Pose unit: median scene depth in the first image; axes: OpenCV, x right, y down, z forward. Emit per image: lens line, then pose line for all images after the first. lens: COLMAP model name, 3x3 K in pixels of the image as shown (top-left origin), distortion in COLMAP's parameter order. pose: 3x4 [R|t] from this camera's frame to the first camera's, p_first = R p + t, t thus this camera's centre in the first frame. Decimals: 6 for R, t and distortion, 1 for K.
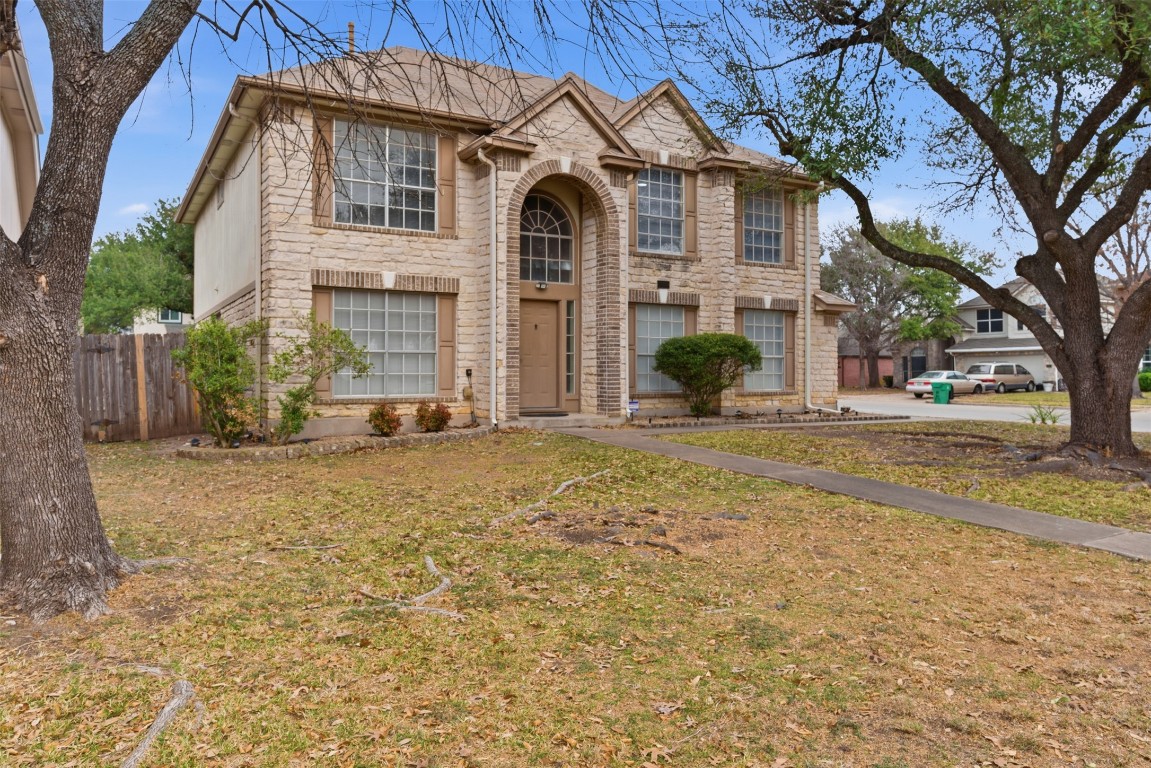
lens RADIAL K [[799.8, 0, 574.9], [0, 799.8, 335.4], [0, 0, 1]] dist [-0.003637, 0.001005]
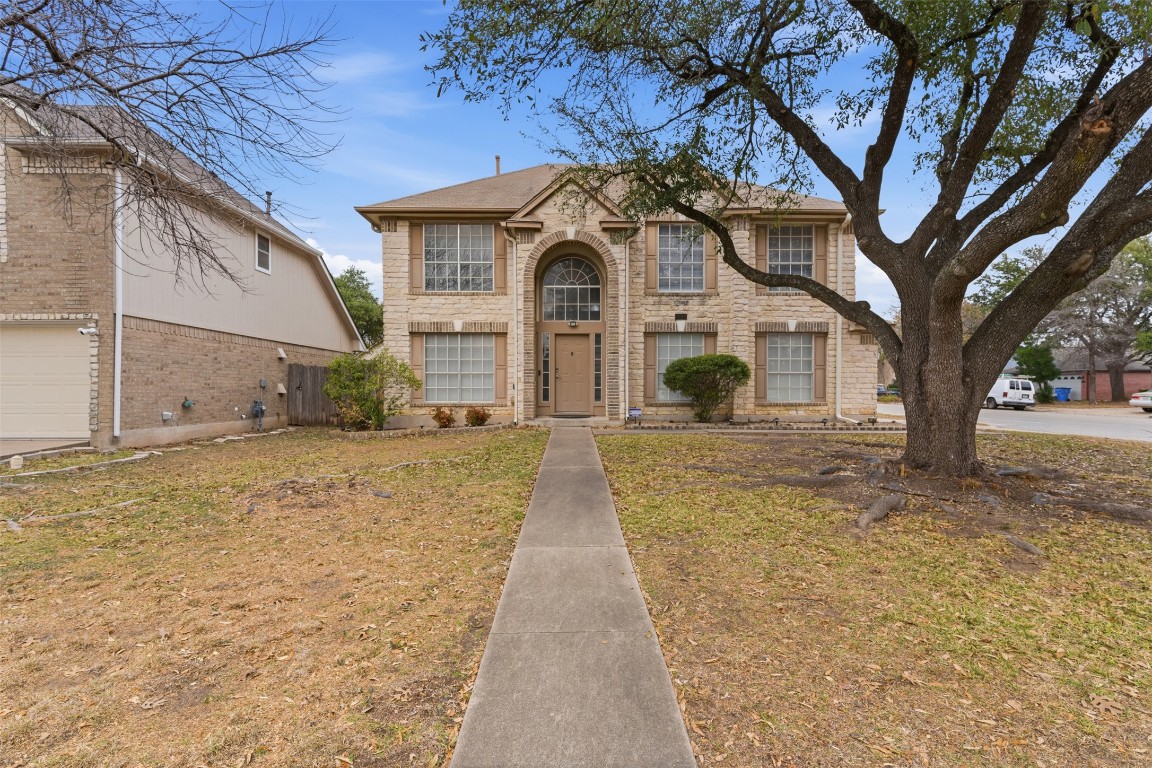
lens RADIAL K [[552.2, 0, 575.0], [0, 552.2, 381.7], [0, 0, 1]] dist [-0.000909, -0.001474]
pose [[0.870423, -0.006351, -0.492264, 0.433706], [0.023918, 0.999282, 0.029398, 0.010016], [0.491723, -0.037362, 0.869950, 0.173445]]
